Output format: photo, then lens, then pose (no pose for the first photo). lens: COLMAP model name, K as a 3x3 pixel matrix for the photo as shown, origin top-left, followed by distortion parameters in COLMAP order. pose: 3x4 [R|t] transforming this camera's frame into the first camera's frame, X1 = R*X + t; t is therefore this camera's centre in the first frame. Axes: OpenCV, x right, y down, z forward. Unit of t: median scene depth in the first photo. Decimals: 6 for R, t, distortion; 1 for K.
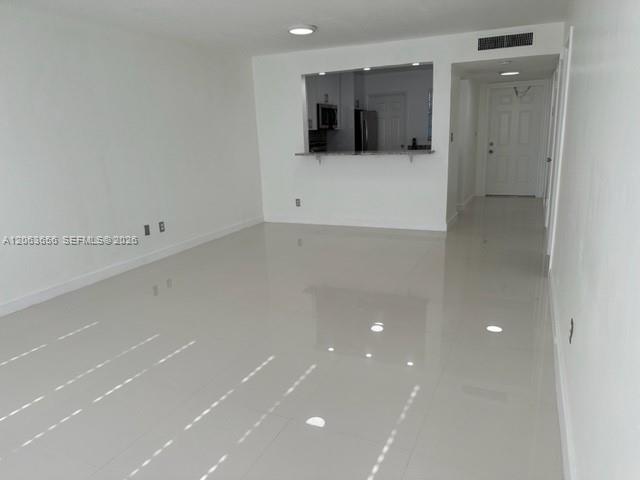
lens RADIAL K [[449.6, 0, 320.0], [0, 449.6, 240.0], [0, 0, 1]] dist [0.082907, -0.082164]
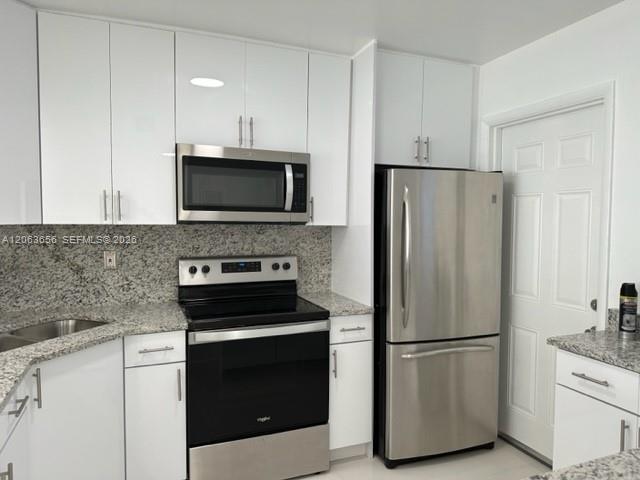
lens RADIAL K [[449.6, 0, 320.0], [0, 449.6, 240.0], [0, 0, 1]] dist [0.082907, -0.082164]
pose [[0.723441, 0.076652, -0.686118, 0.258856], [-0.195652, 0.975837, -0.097275, -0.202587], [0.662083, 0.204613, 0.720958, 0.766522]]
